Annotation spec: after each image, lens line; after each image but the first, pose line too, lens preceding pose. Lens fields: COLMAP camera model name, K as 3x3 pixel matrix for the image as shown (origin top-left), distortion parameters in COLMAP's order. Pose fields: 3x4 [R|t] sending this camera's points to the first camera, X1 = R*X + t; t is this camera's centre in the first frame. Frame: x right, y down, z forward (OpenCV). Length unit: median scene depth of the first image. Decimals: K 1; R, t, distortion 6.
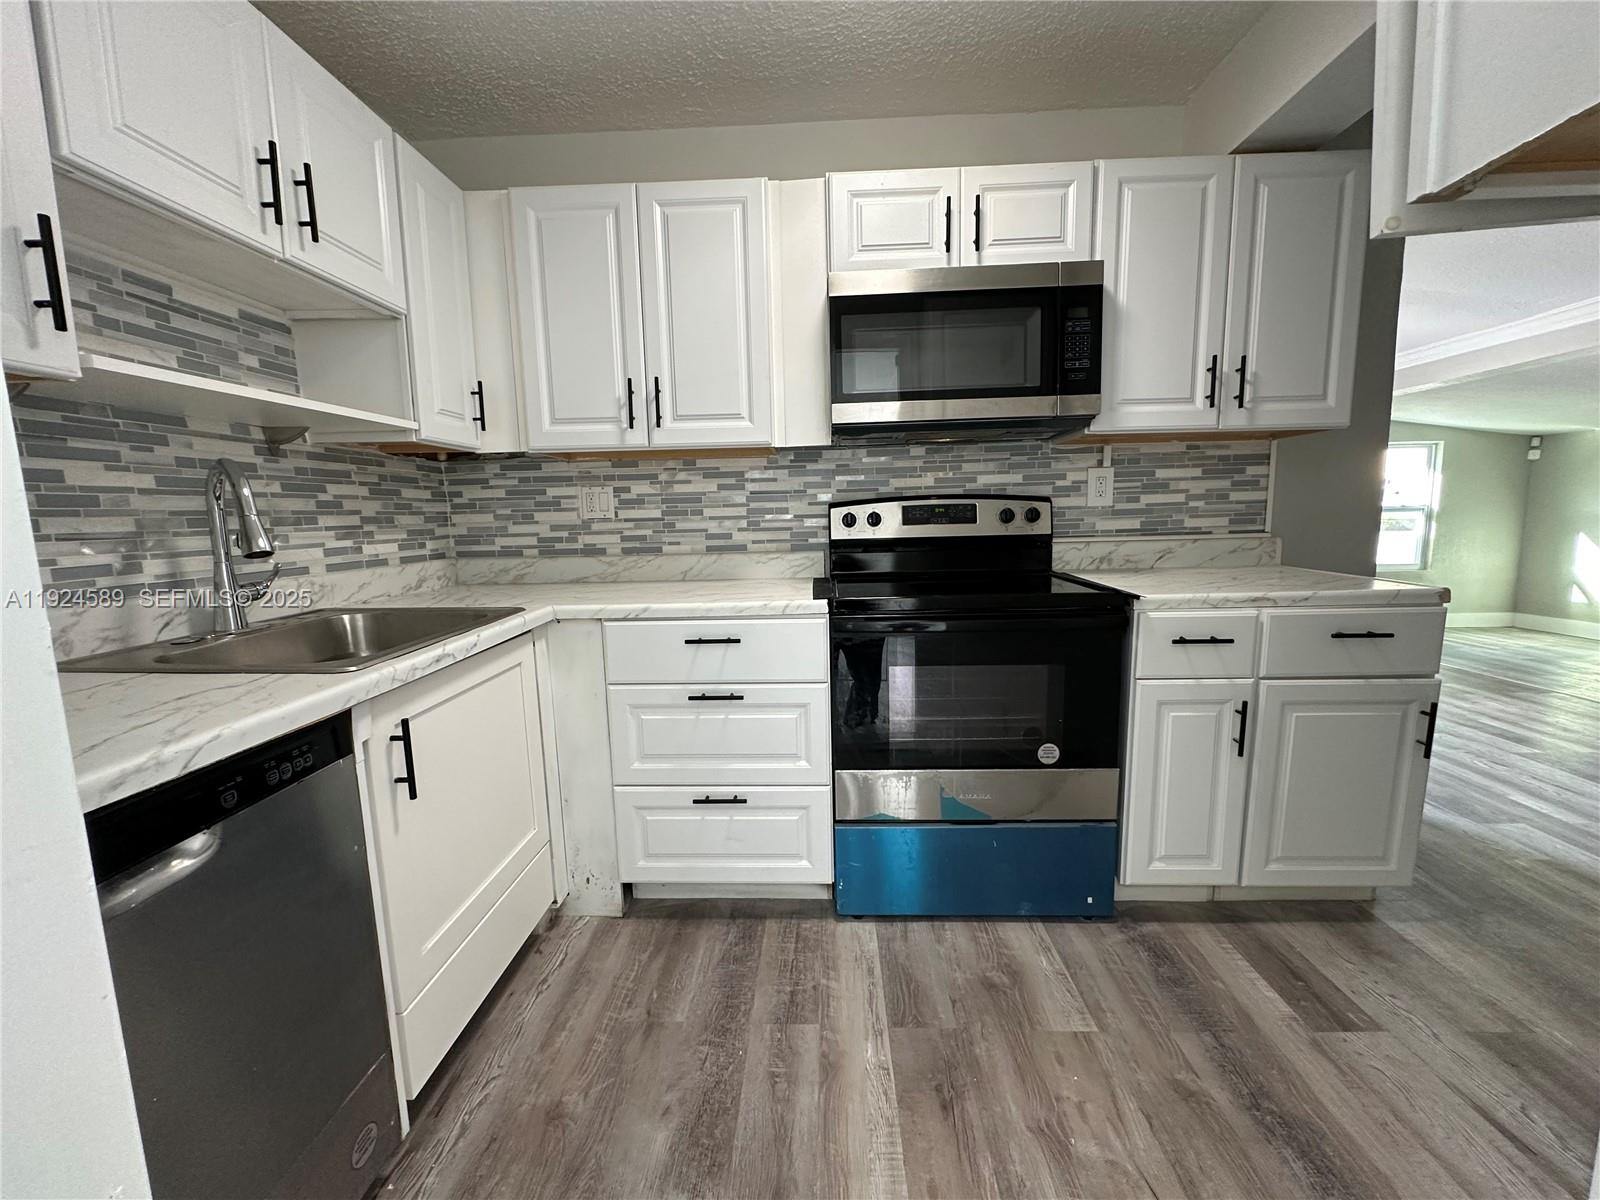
lens RADIAL K [[636.5, 0, 799.4], [0, 636.5, 596.7], [0, 0, 1]] dist [-0.004888, 0.000487]
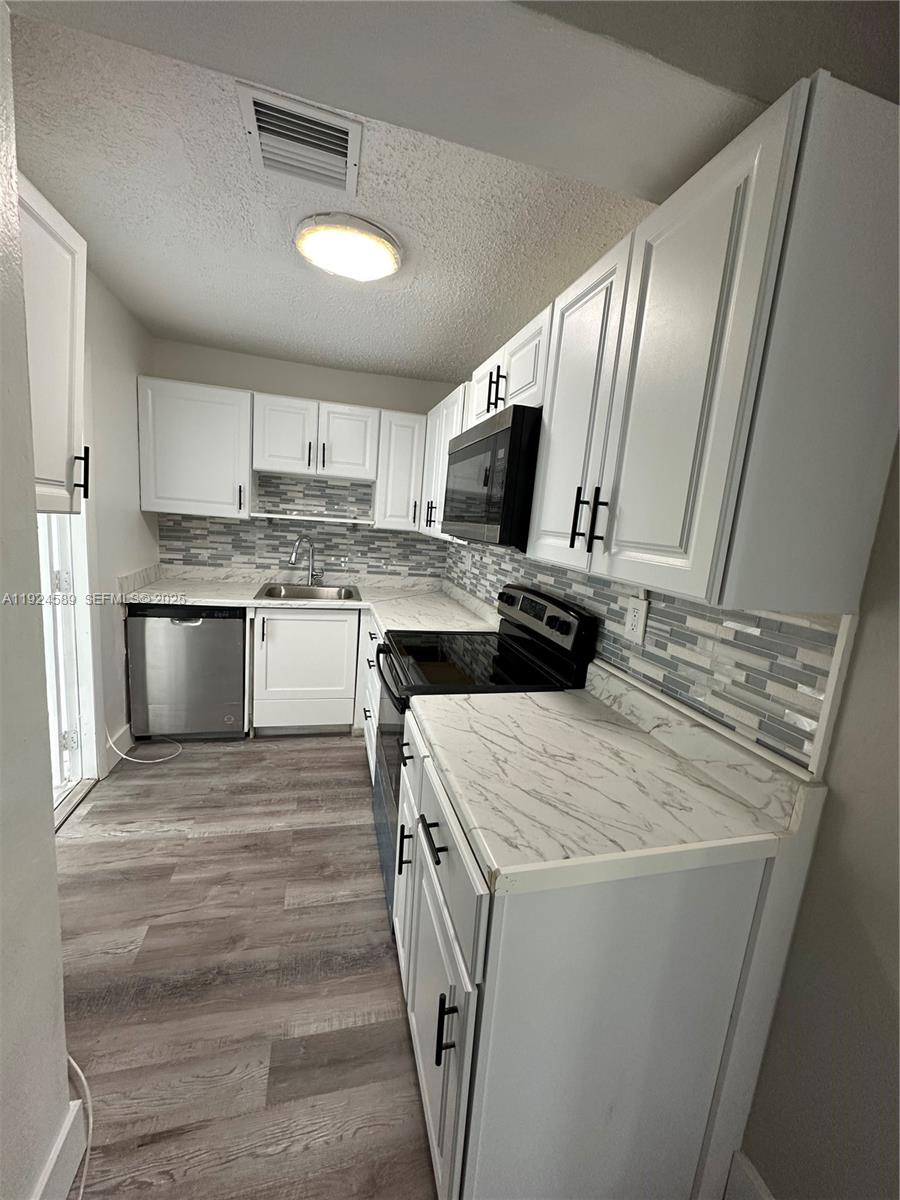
lens RADIAL K [[477.4, 0, 449.7], [0, 477.4, 597.8], [0, 0, 1]] dist [-0.004888, 0.000487]
pose [[0.284466, 0.203247, -0.936894, 1.393009], [-0.212949, 0.966250, 0.144958, -0.335285], [0.934736, 0.158275, 0.318147, 0.760558]]
